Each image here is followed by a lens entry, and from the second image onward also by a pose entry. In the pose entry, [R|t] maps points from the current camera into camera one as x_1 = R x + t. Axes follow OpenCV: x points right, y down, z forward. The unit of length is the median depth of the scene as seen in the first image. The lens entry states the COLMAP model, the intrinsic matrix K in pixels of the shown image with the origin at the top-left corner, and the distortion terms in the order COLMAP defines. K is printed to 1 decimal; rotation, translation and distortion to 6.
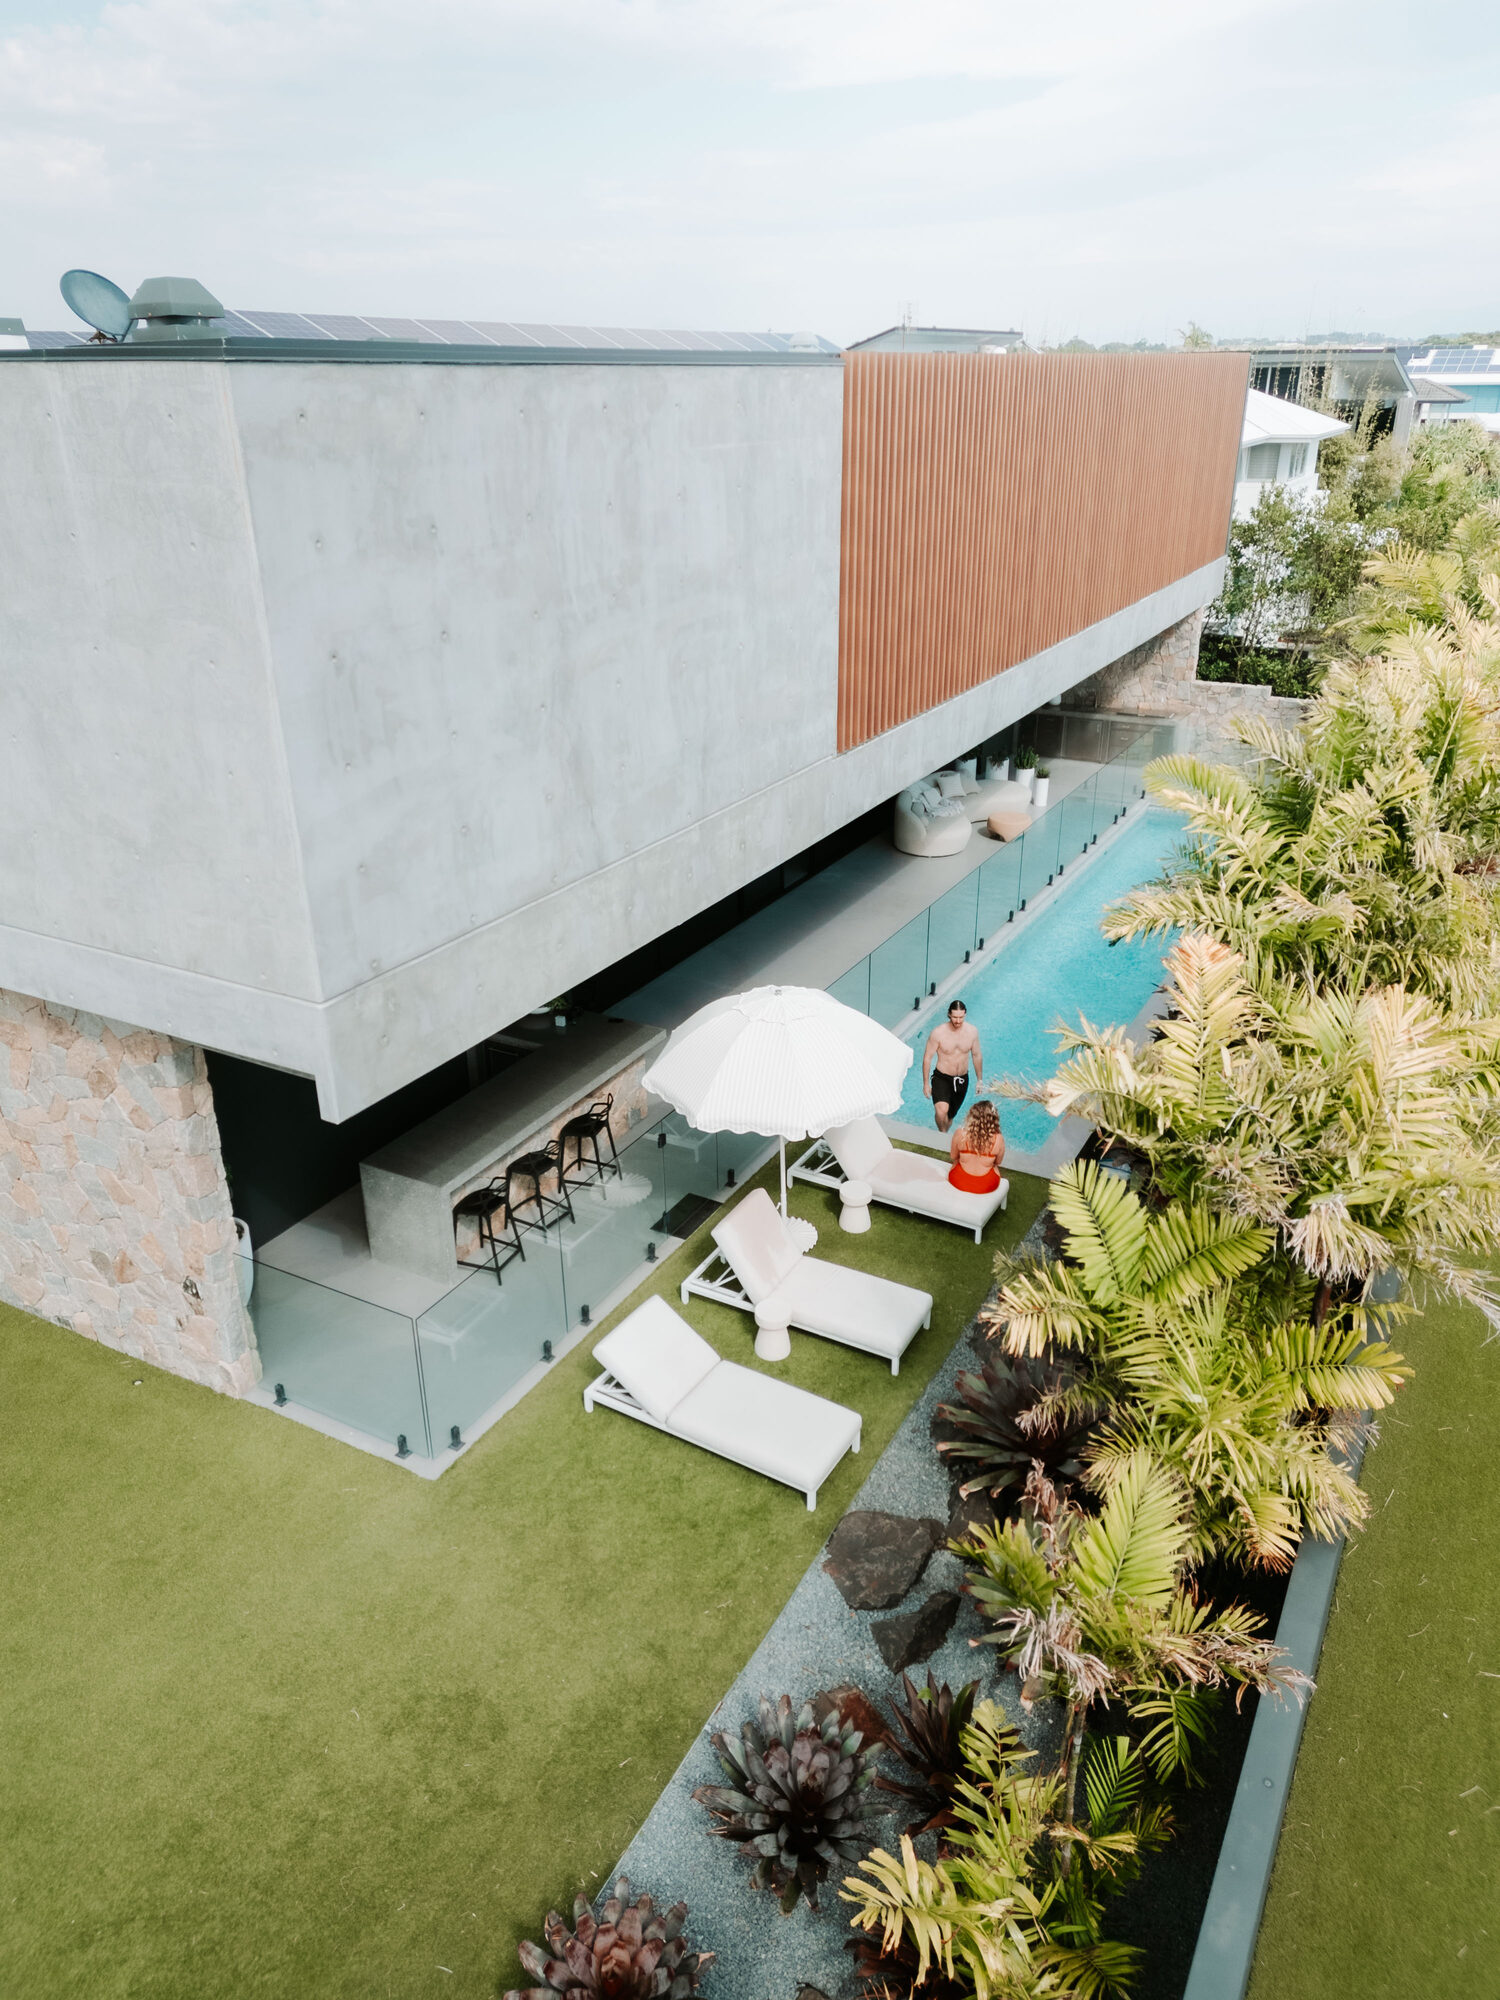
lens RADIAL K [[1405.9, 0, 750.5], [0, 1405.9, 1026.9], [0, 0, 1]] dist [0.071463, -0.004005]
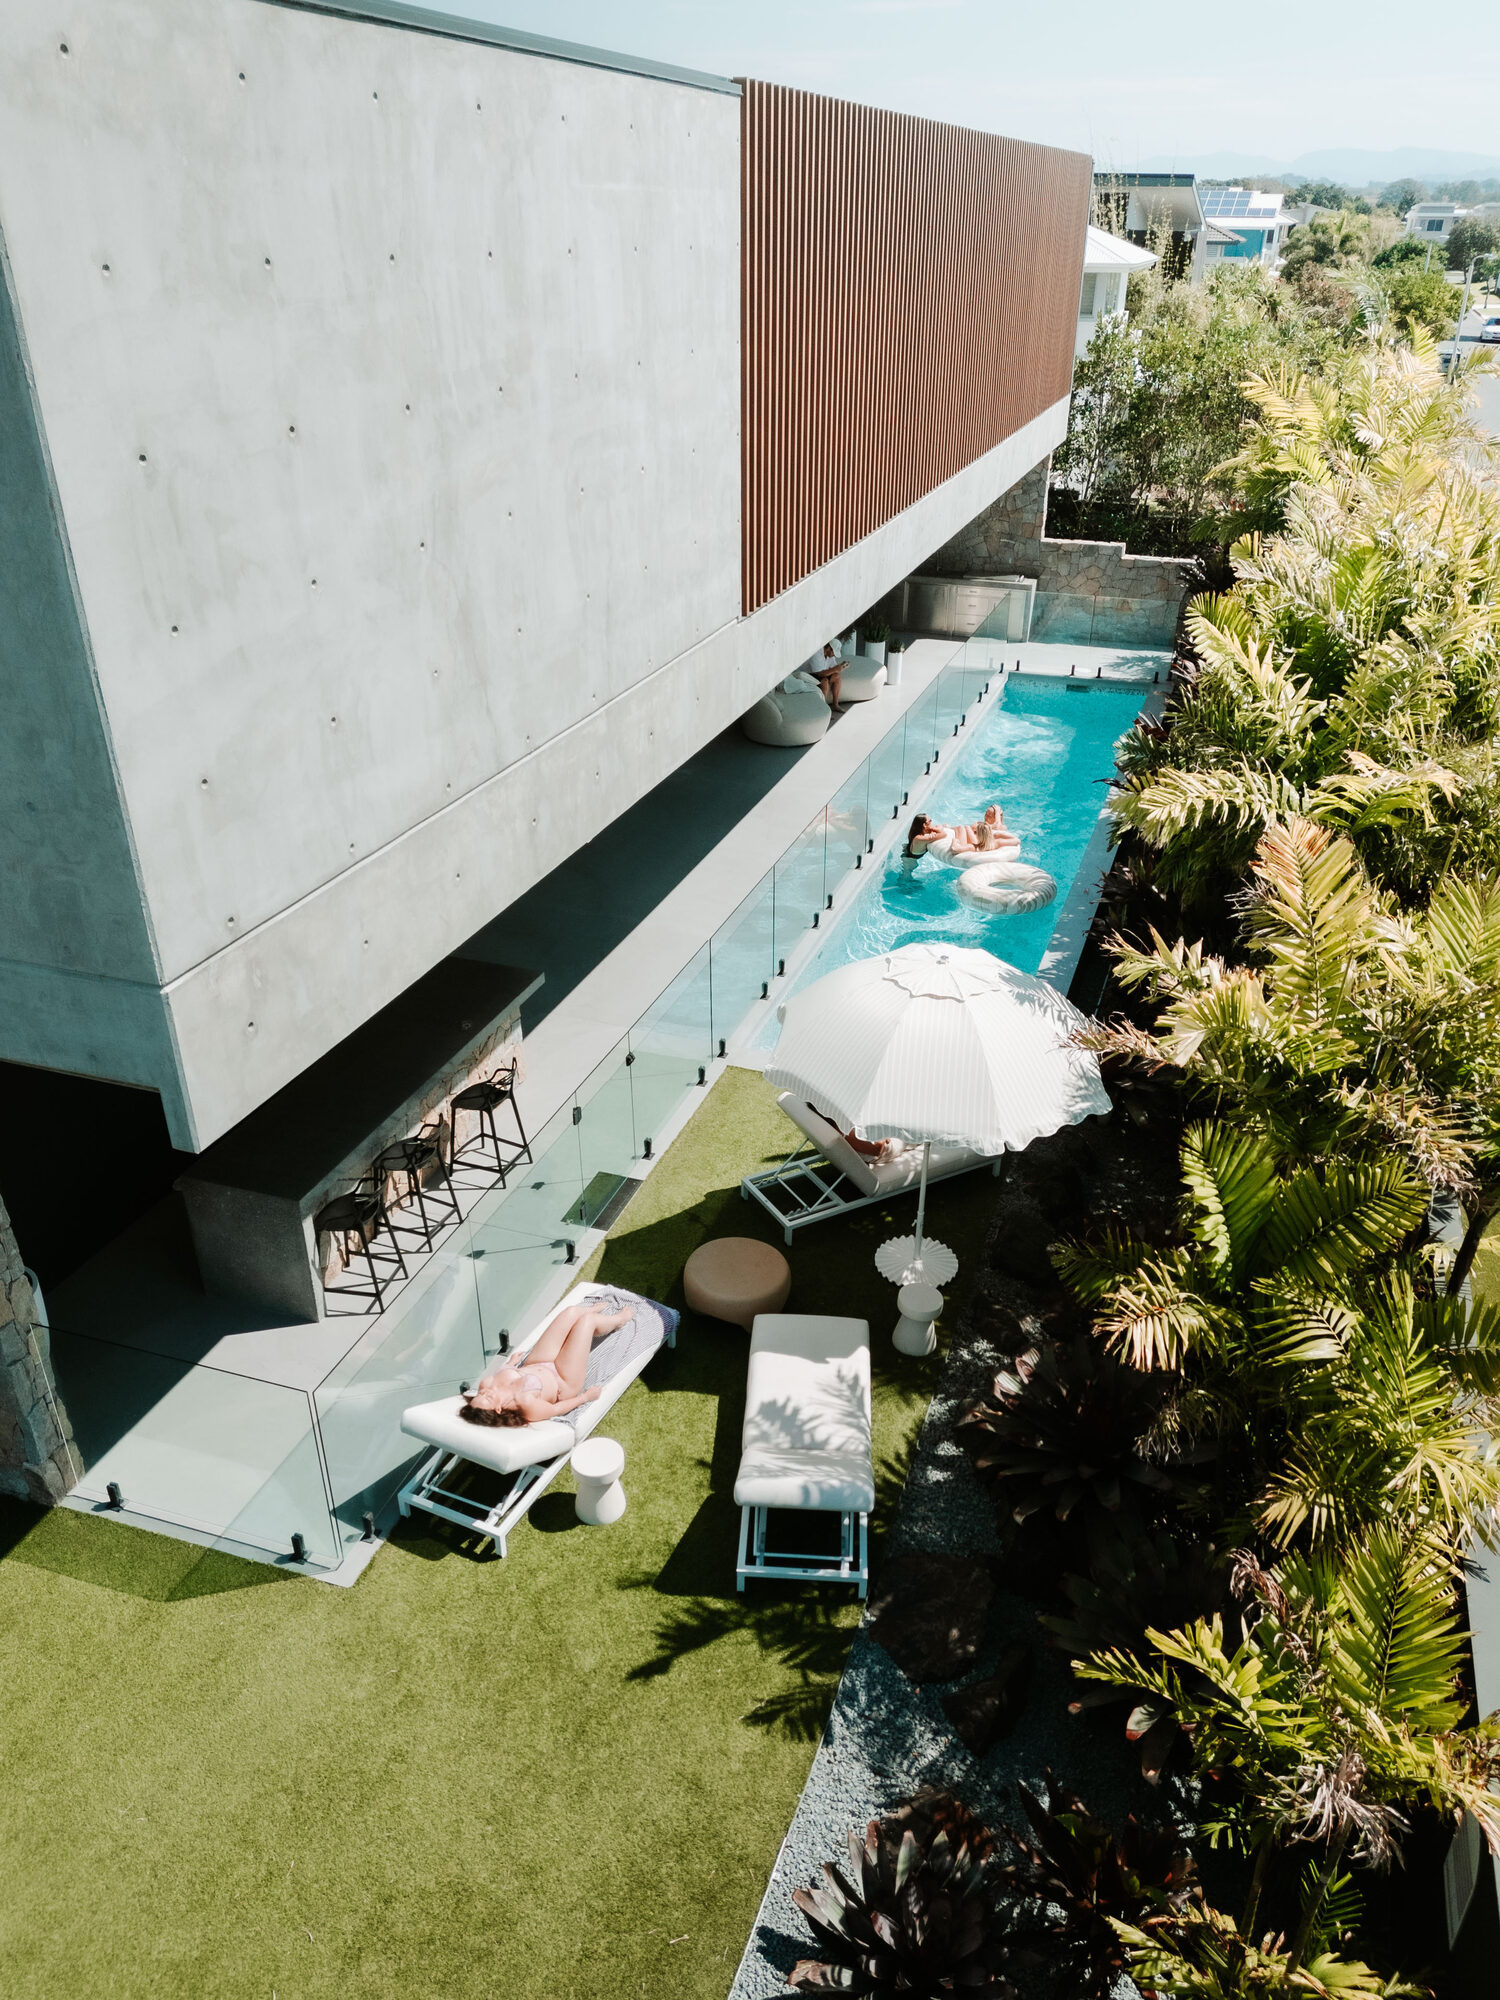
lens RADIAL K [[1490.3, 0, 783.1], [0, 1490.3, 1067.2], [0, 0, 1]] dist [0.052003, -0.023730]
pose [[0.982852, -0.076054, 0.167979, -0.110076], [0.061088, 0.993834, 0.092536, -0.021881], [-0.173981, -0.080688, 0.981438, 0.189803]]
